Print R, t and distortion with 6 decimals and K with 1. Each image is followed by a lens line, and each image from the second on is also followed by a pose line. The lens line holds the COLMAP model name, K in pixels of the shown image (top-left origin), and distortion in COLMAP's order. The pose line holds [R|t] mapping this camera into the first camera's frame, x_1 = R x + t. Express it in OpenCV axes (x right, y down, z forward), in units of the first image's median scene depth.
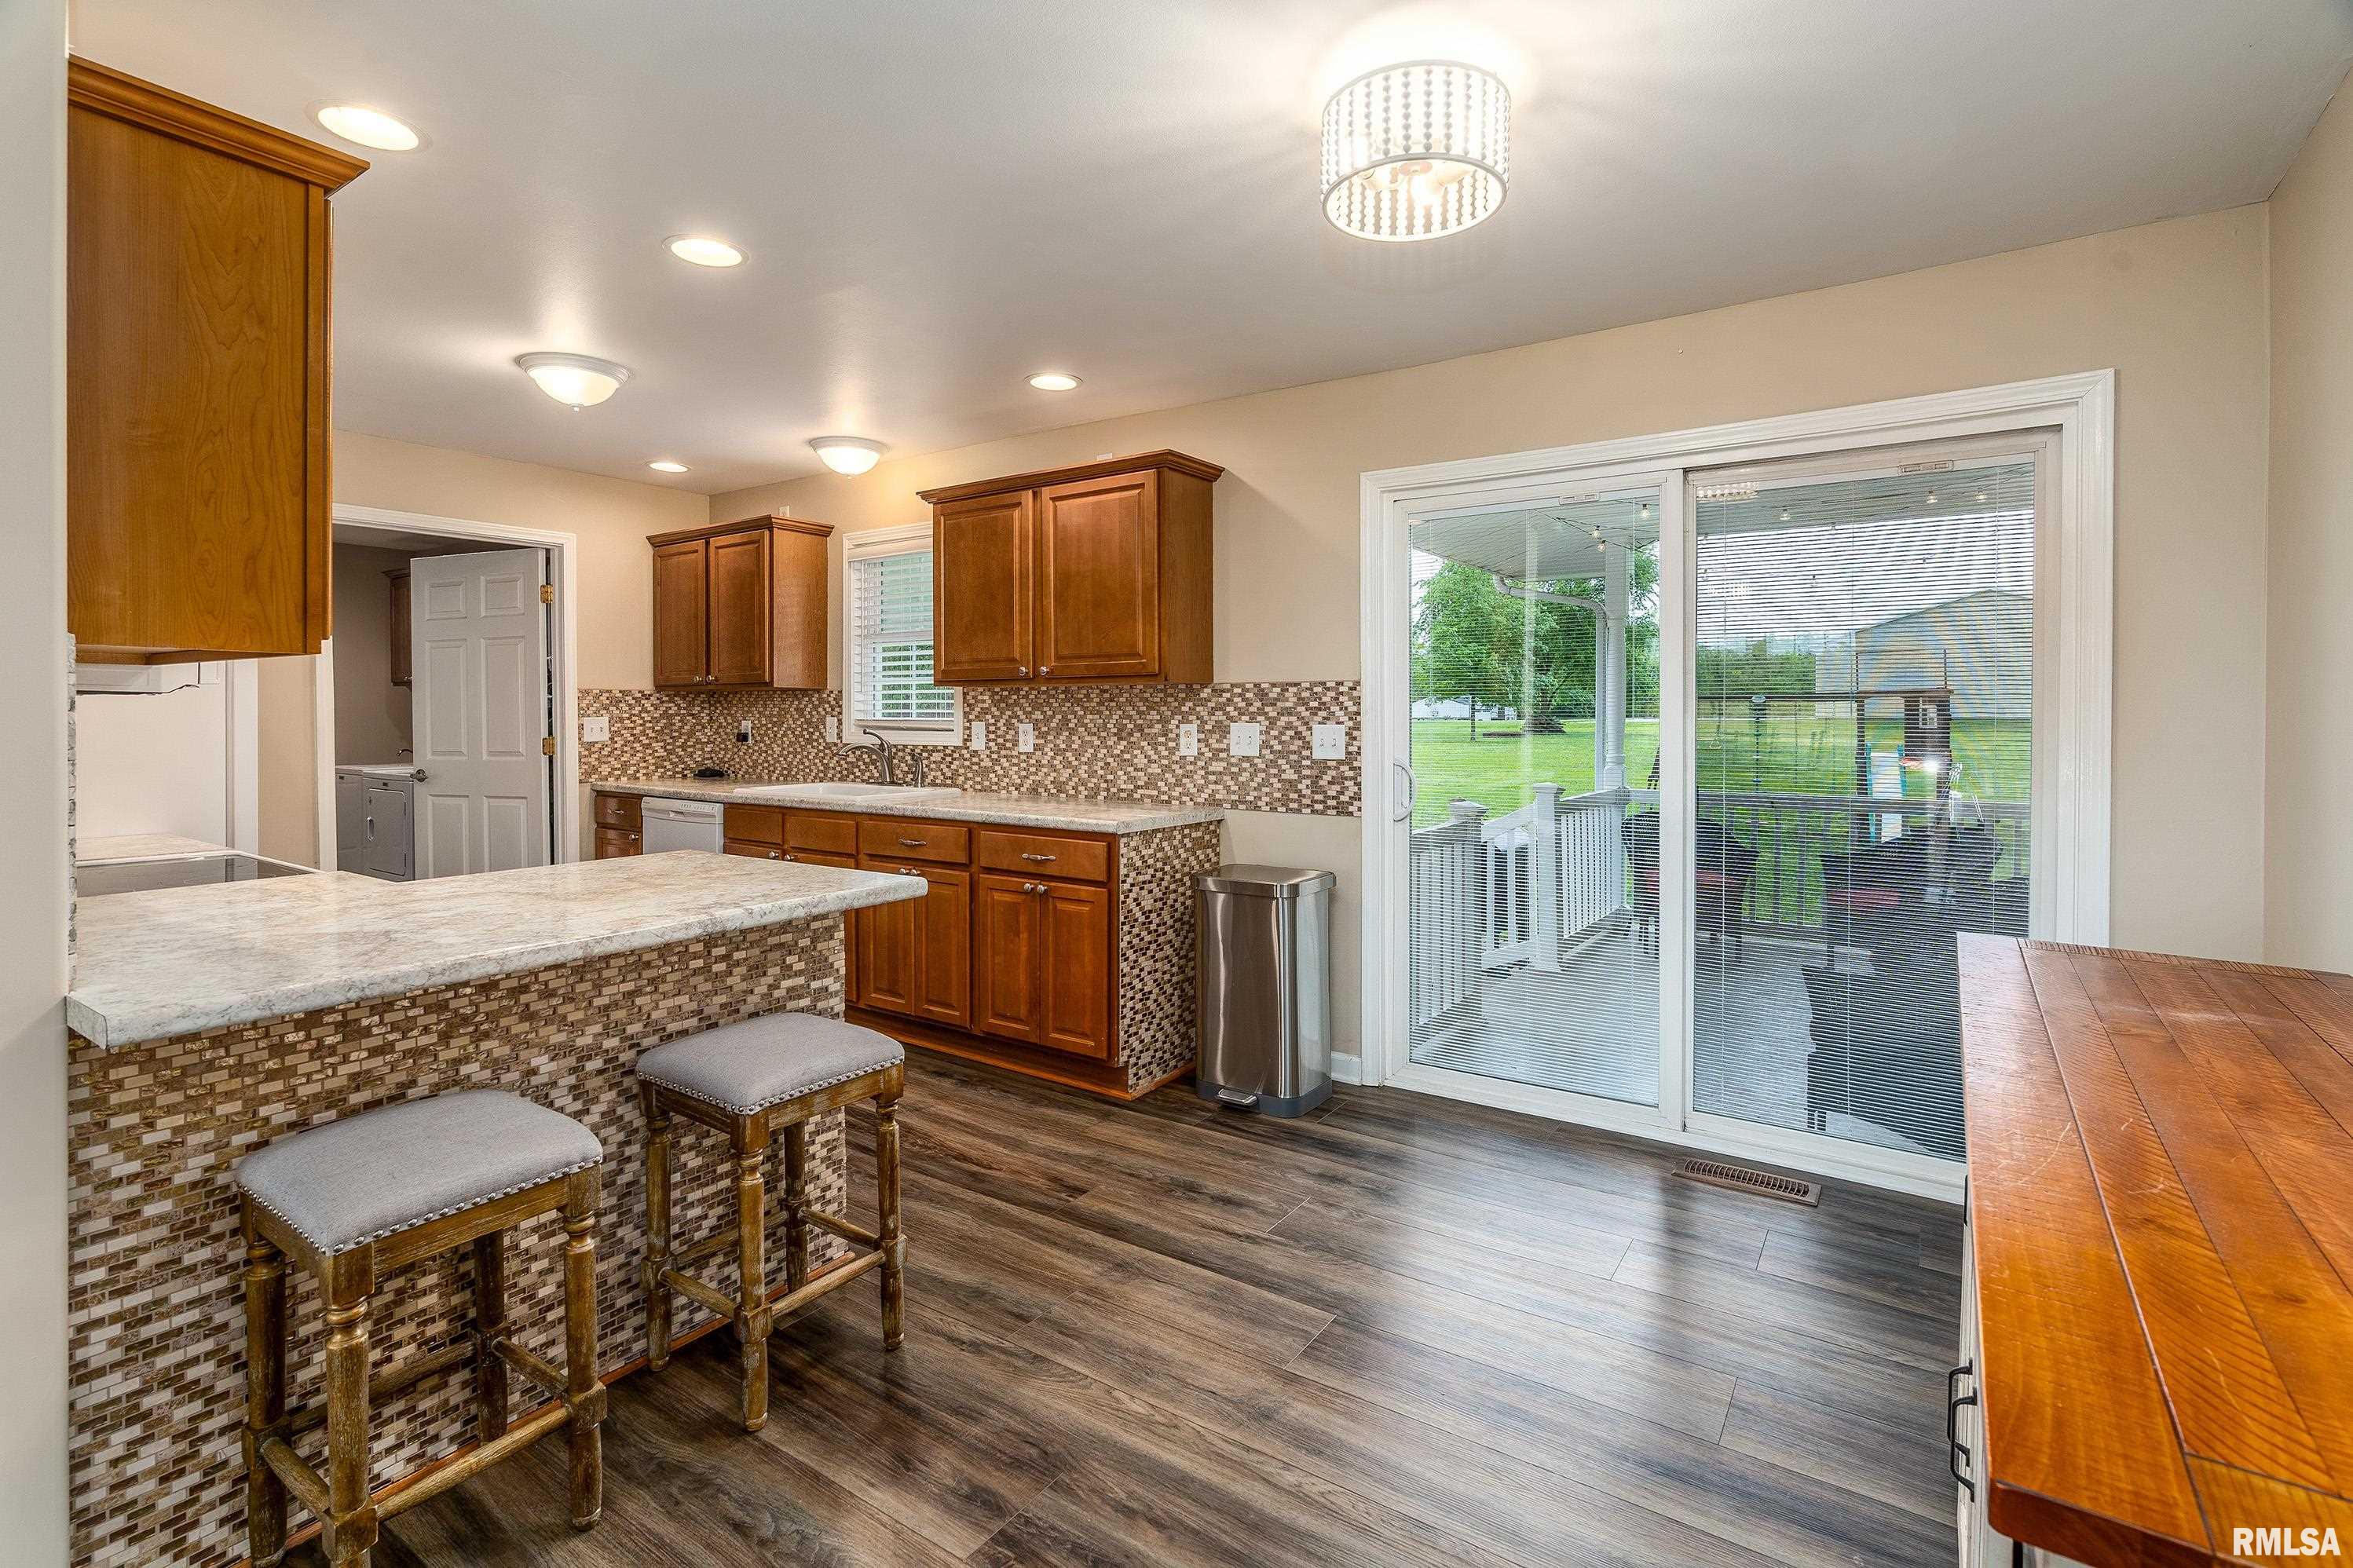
lens RADIAL K [[1103.1, 0, 1169.0], [0, 1103.1, 711.1], [0, 0, 1]] dist [0.001694, 0.000592]
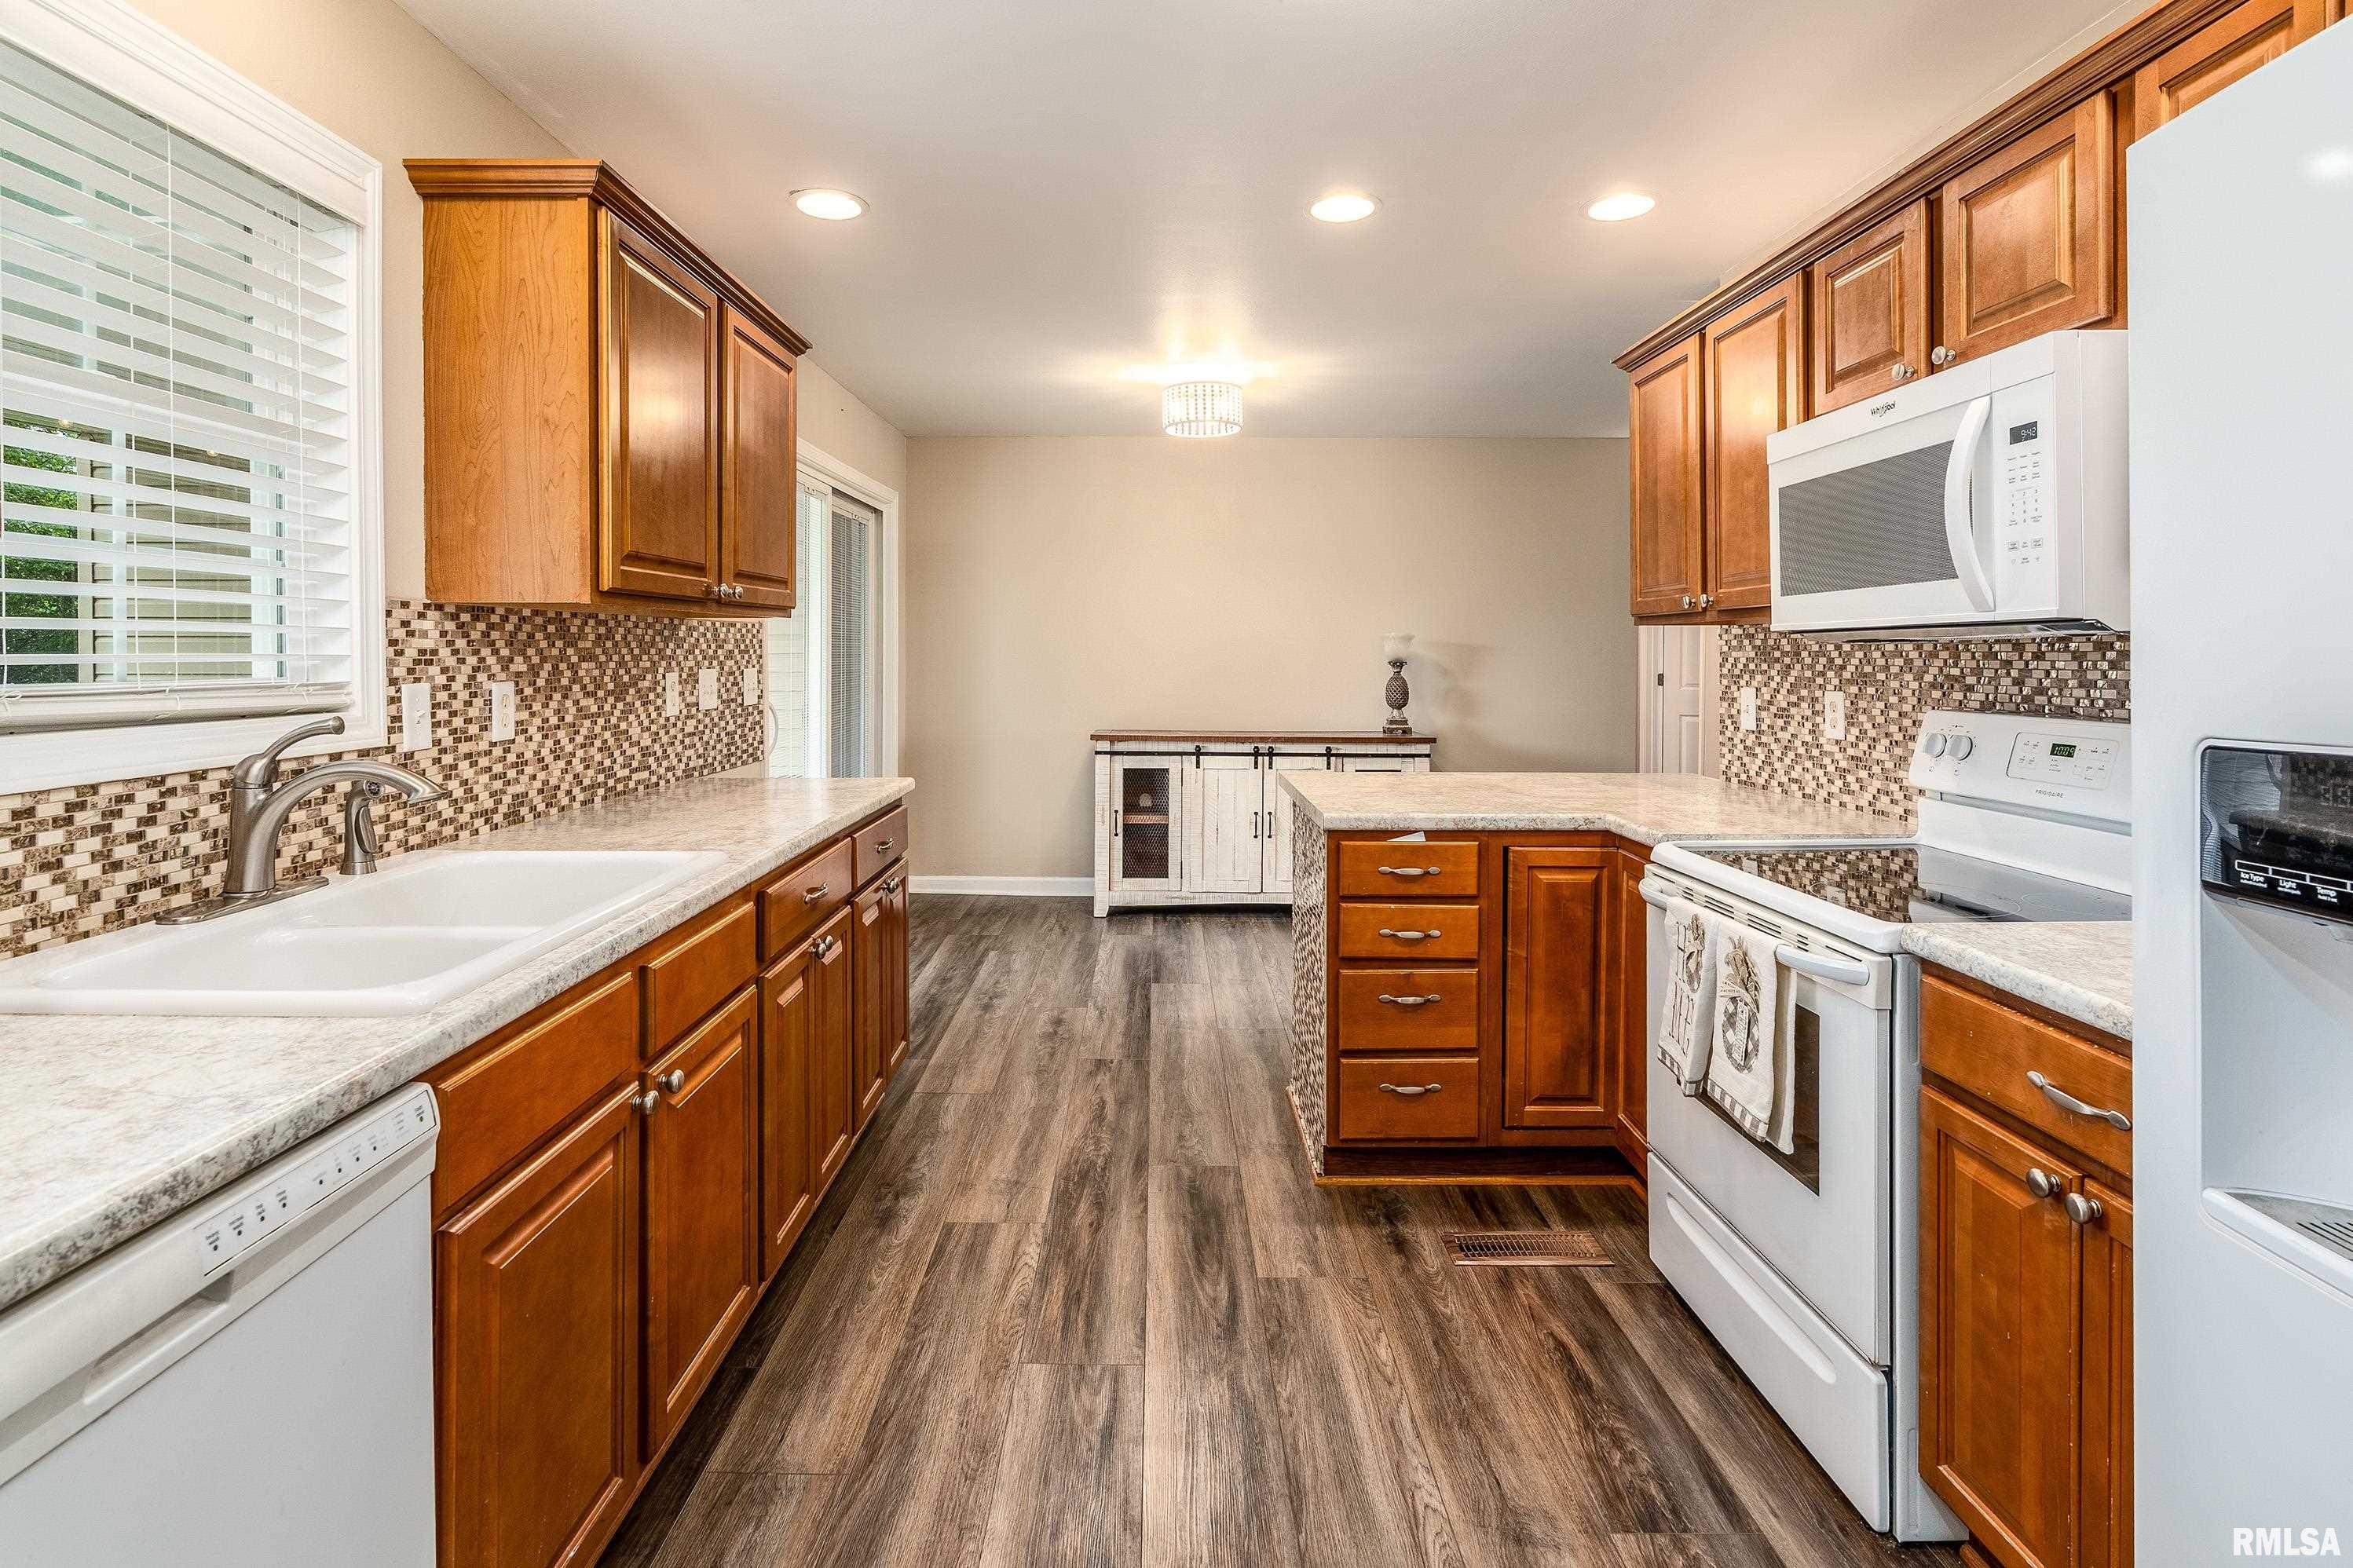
lens RADIAL K [[1121.9, 0, 1176.6], [0, 1121.9, 658.3], [0, 0, 1]] dist [0.000386, 0.000007]
pose [[-0.581835, -0.006745, 0.813279, -0.848806], [-0.002002, 0.999974, 0.006861, -0.003755], [-0.813304, 0.002364, -0.581834, 1.256880]]
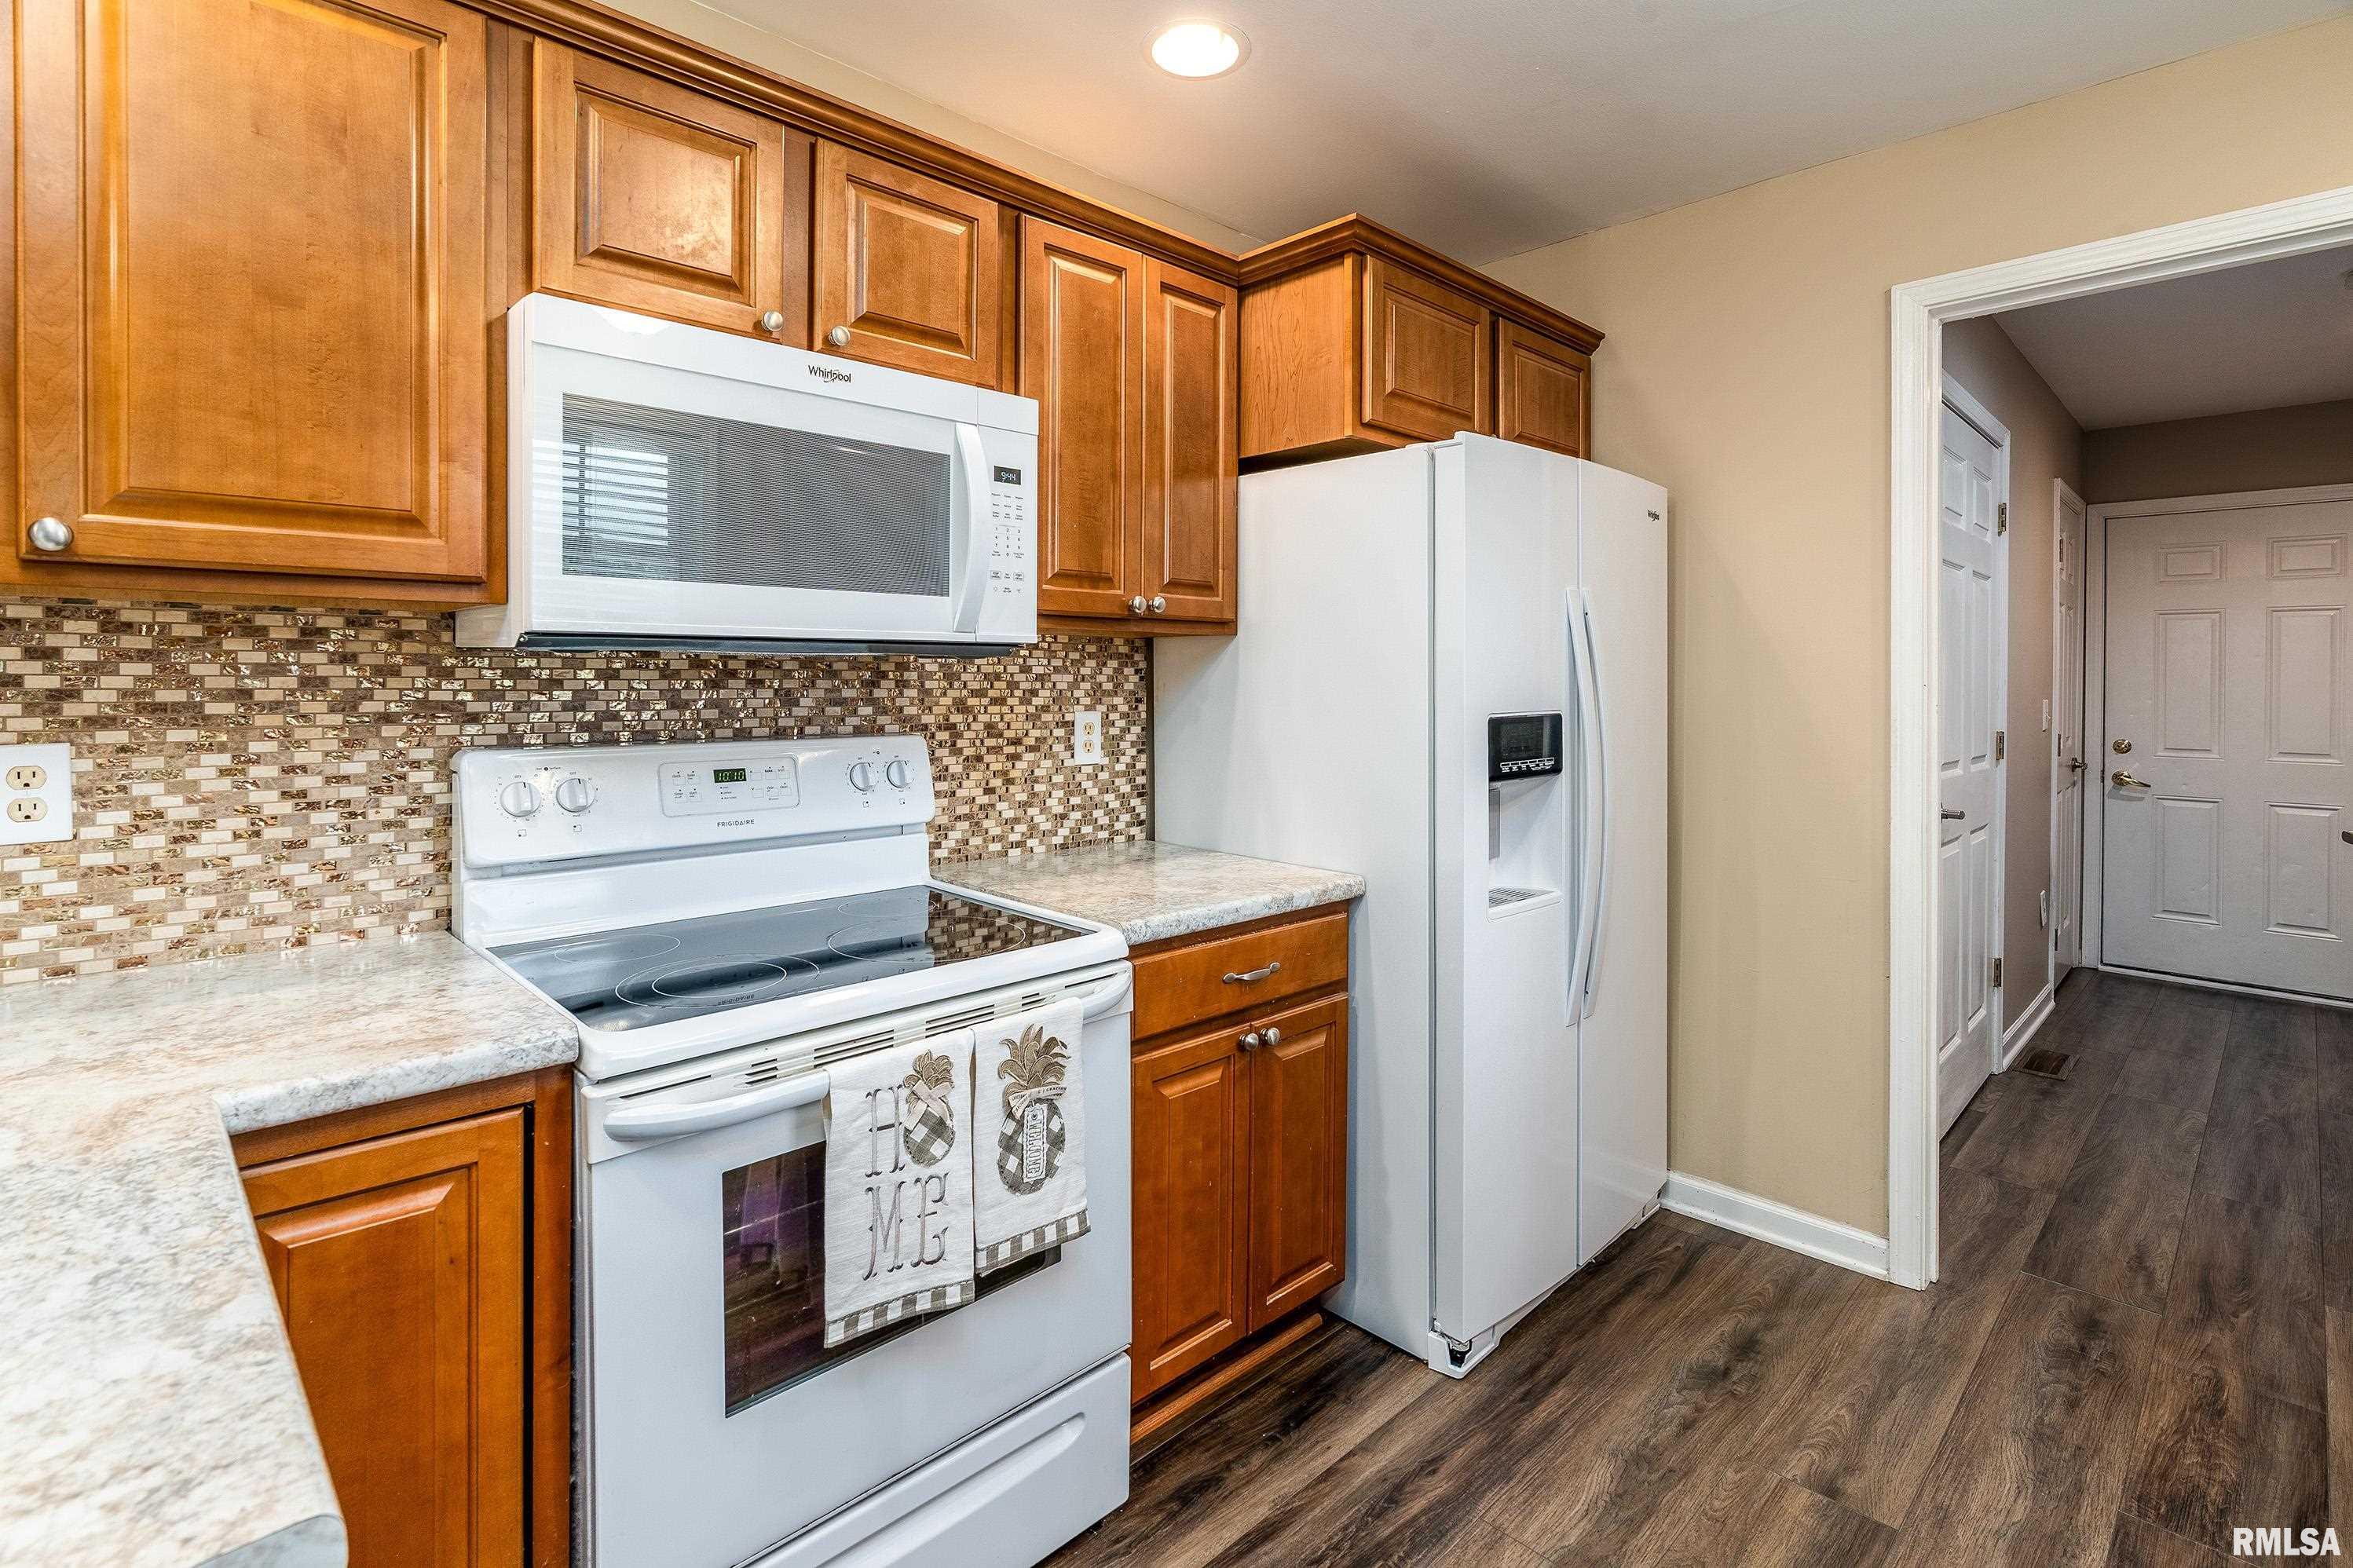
lens RADIAL K [[1087.6, 0, 1178.7], [0, 1087.6, 684.8], [0, 0, 1]] dist [-0.001673, -0.000083]
pose [[-0.201450, -0.000600, -0.979499, -0.237948], [-0.006710, 0.999977, 0.000767, 0.000667], [0.979476, 0.006727, -0.201449, 0.901870]]
